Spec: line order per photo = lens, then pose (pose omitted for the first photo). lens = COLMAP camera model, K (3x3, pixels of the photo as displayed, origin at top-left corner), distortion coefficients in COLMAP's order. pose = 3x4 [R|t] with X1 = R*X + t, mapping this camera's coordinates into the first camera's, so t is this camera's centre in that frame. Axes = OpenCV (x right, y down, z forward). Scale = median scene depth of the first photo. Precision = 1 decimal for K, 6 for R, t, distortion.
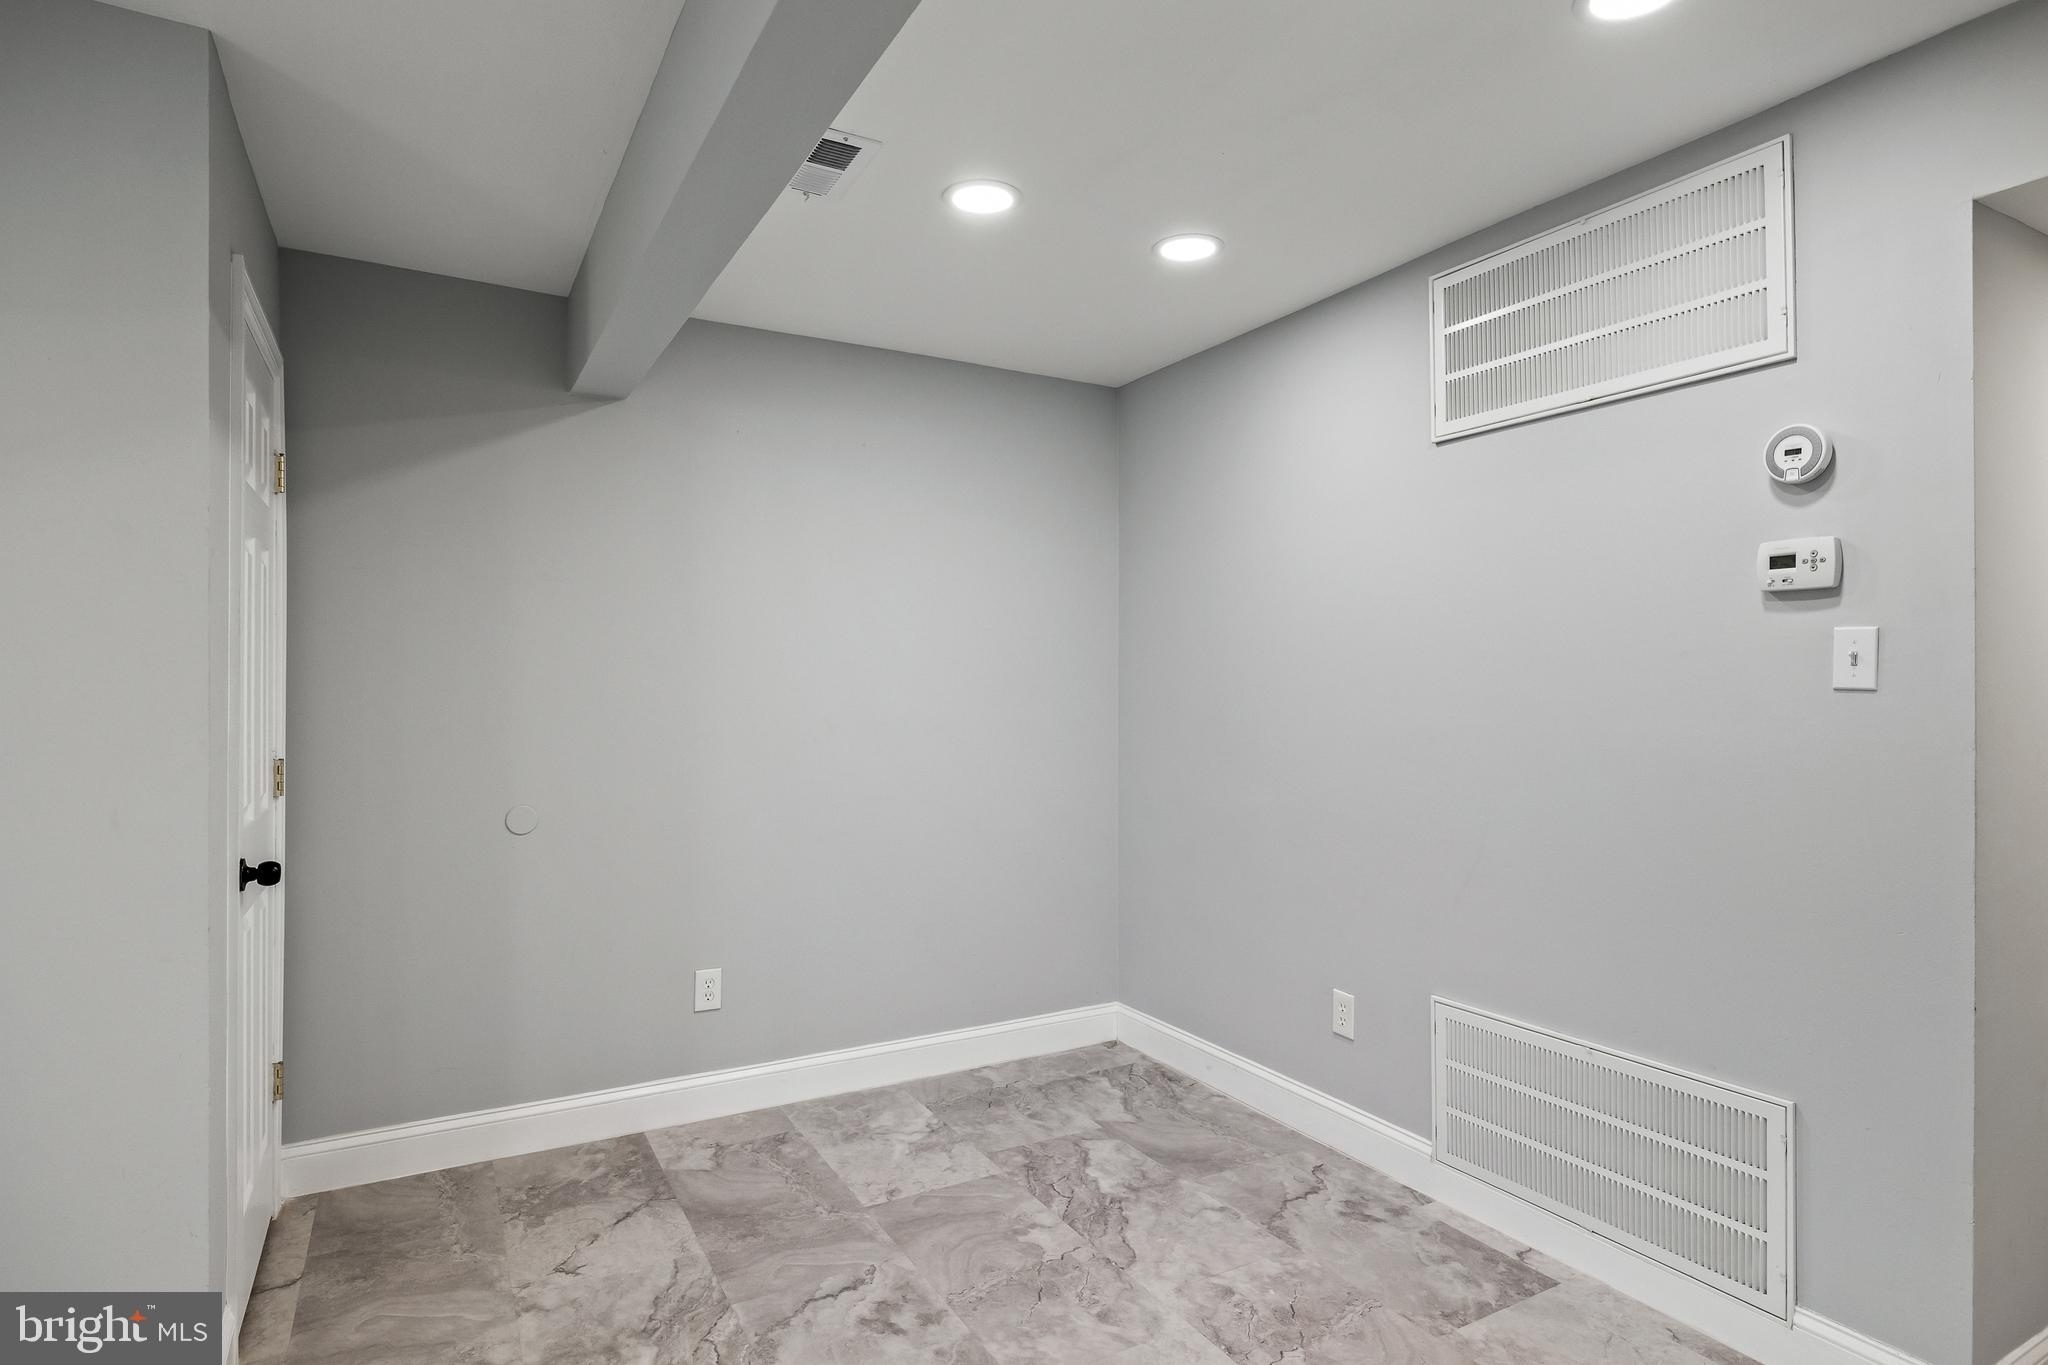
lens RADIAL K [[1068.0, 0, 1038.1], [0, 1068.0, 690.5], [0, 0, 1]] dist [-0.006030, 0.000112]
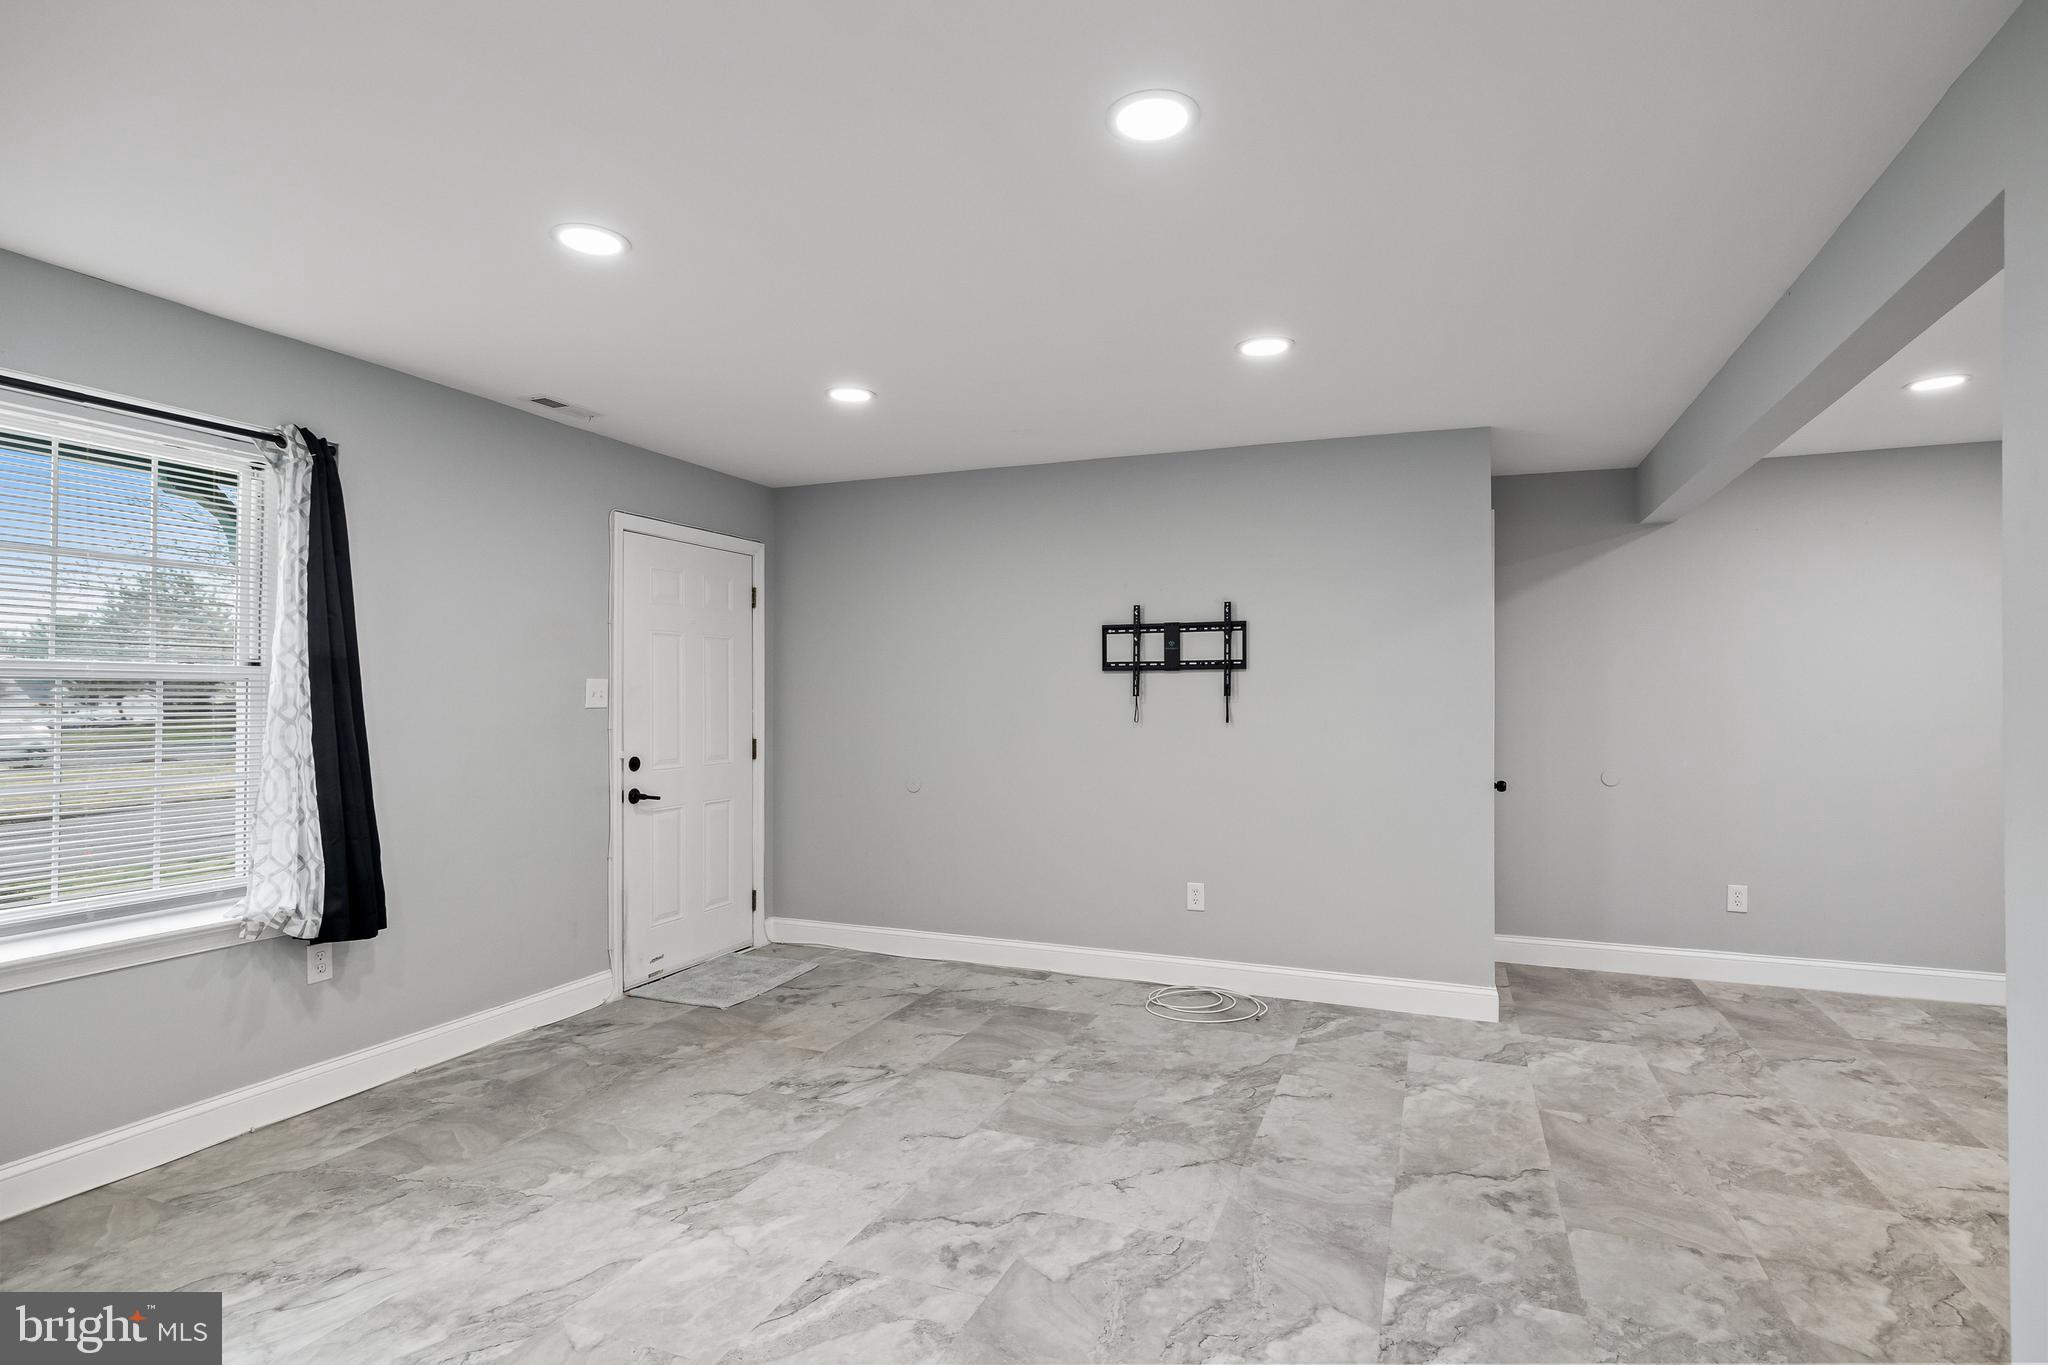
lens RADIAL K [[1039.9, 0, 1024.8], [0, 1039.9, 693.6], [0, 0, 1]] dist [-0.001872, 0.000121]
pose [[0.617251, -0.005850, -0.786744, 0.279310], [0.001348, 0.999979, -0.006378, -0.004249], [0.786765, 0.002876, 0.617246, -0.865830]]
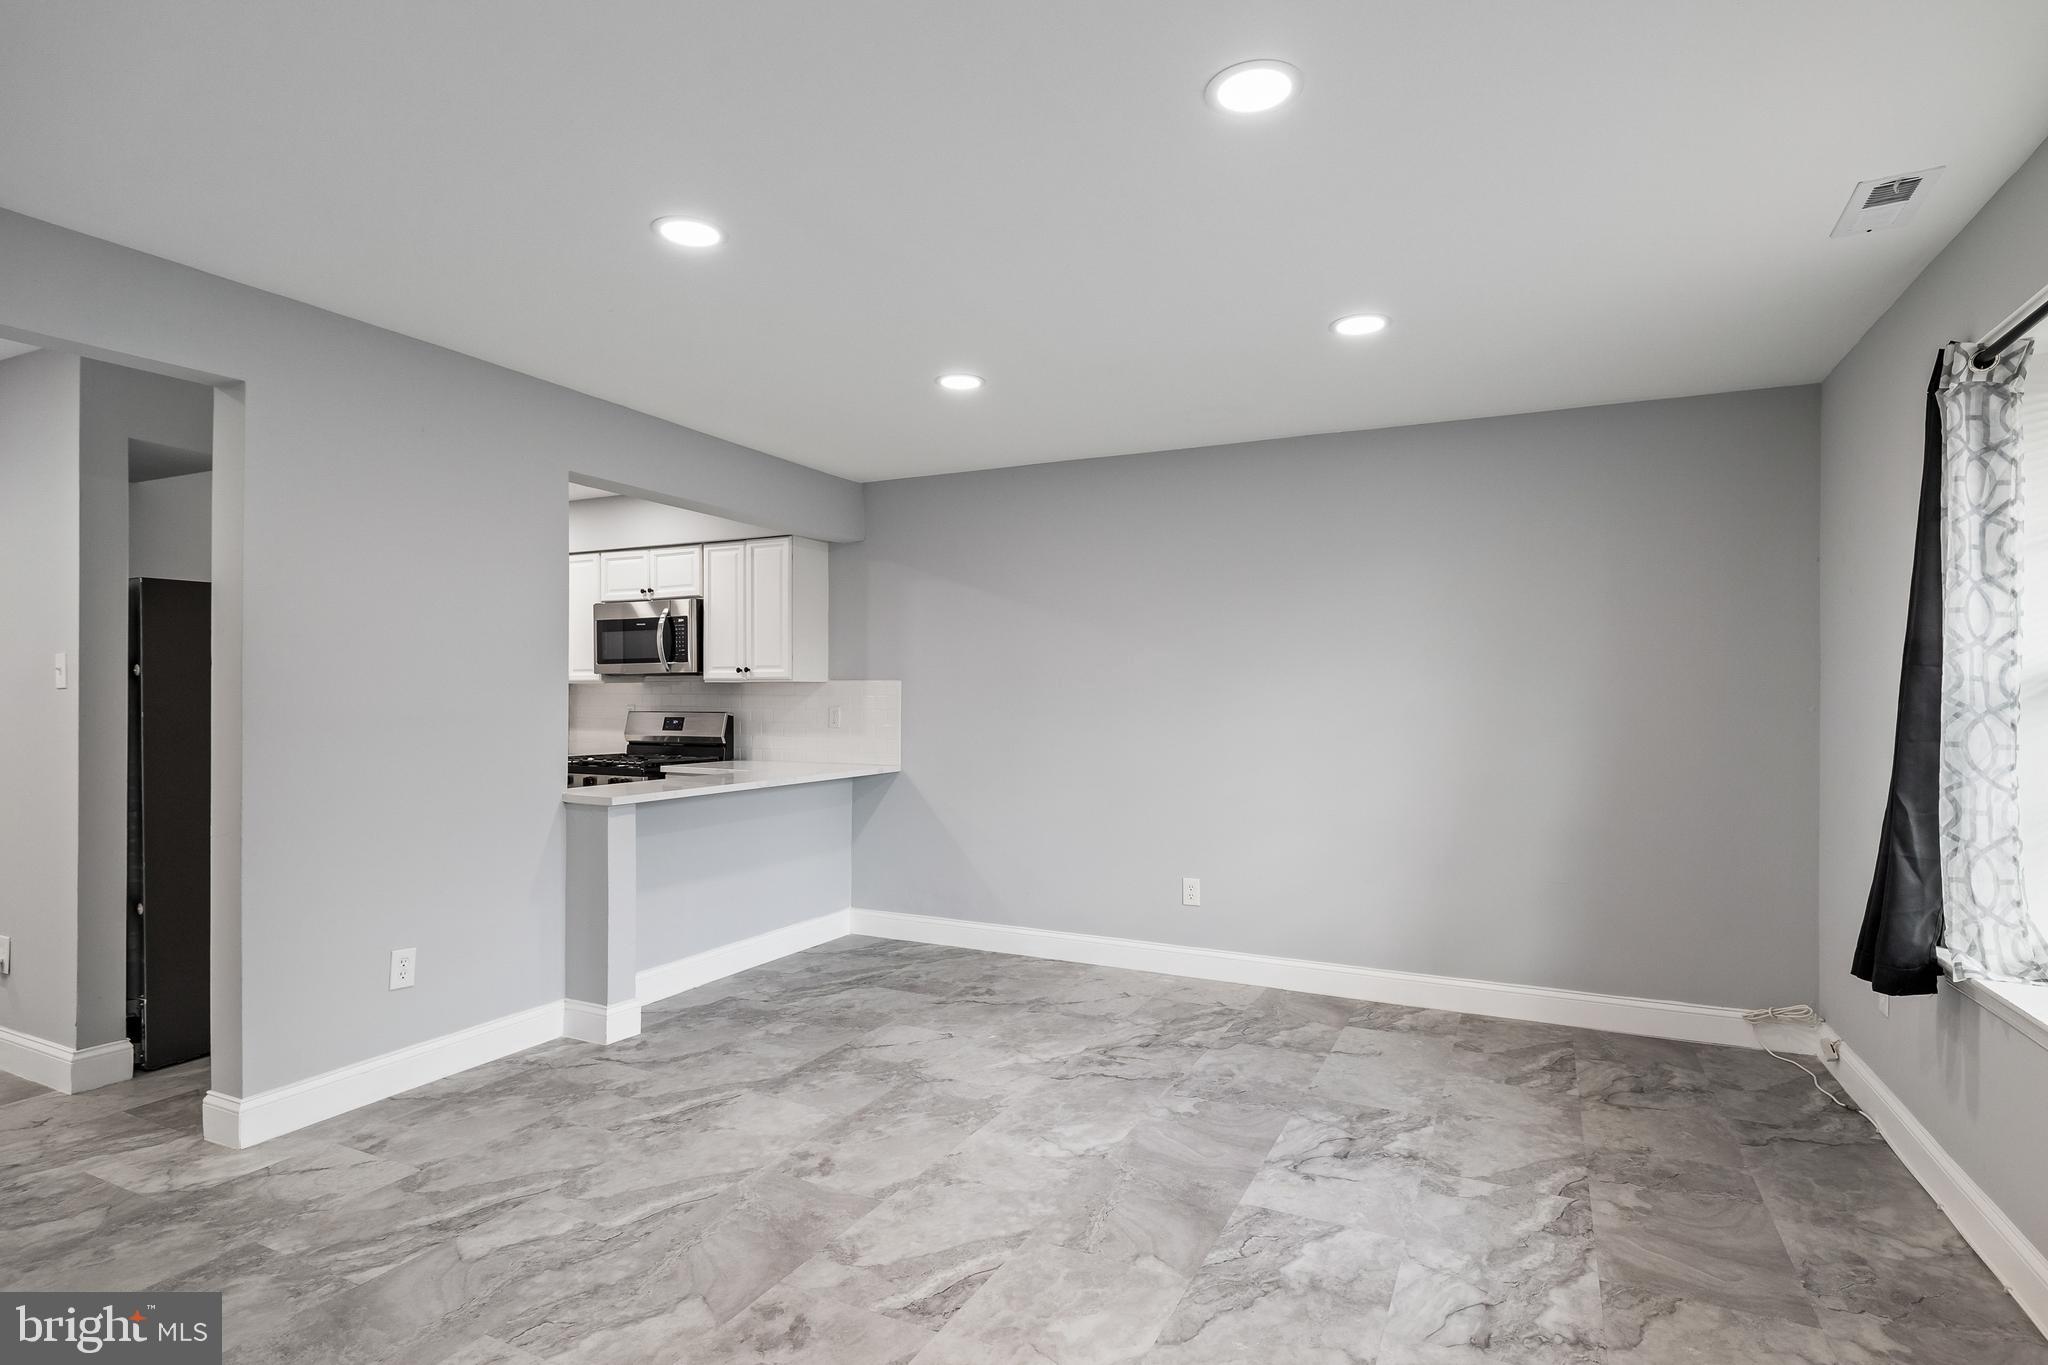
lens RADIAL K [[1039.9, 0, 1024.8], [0, 1039.9, 693.6], [0, 0, 1]] dist [-0.001872, 0.000121]
pose [[-0.558070, -0.000876, 0.829794, -1.216164], [-0.005954, 0.999978, -0.002949, 0.004183], [-0.829773, -0.006586, -0.558063, -0.060593]]
